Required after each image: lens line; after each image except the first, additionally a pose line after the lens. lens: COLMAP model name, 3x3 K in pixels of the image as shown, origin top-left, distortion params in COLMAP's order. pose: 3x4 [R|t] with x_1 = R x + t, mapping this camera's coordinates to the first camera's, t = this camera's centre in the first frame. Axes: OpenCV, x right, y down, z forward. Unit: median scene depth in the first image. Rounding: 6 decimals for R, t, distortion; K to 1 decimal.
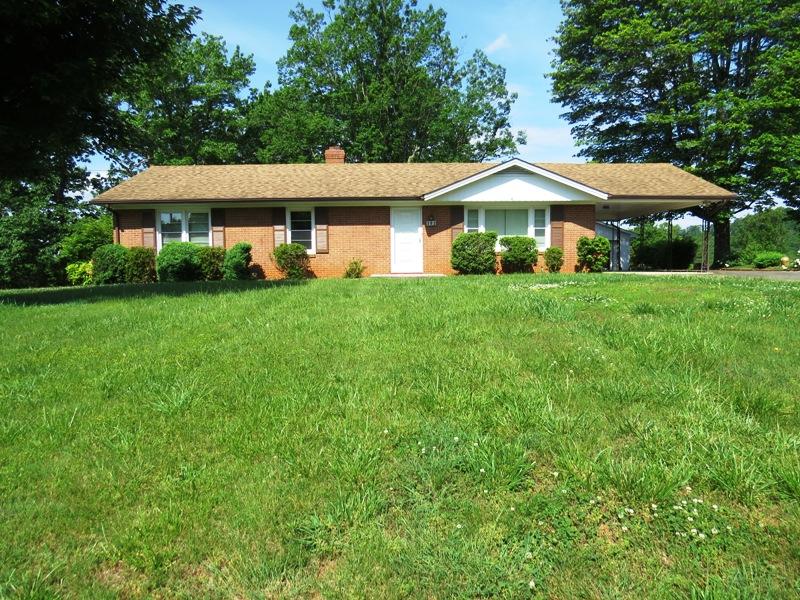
lens RADIAL K [[567.9, 0, 400.7], [0, 567.9, 302.4], [0, 0, 1]] dist [-0.027853, 0.015653]
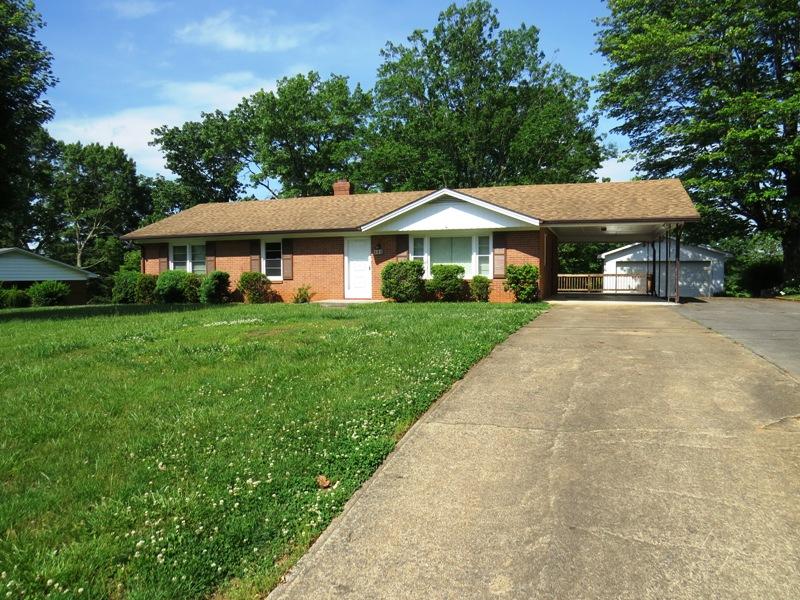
lens RADIAL K [[567.9, 0, 399.6], [0, 567.9, 299.7], [0, 0, 1]] dist [-0.027853, 0.015653]
pose [[0.938202, 0.019083, -0.345561, 0.453284], [-0.029881, 0.999217, -0.025945, -0.025398], [0.344795, 0.034667, 0.938038, 0.032512]]
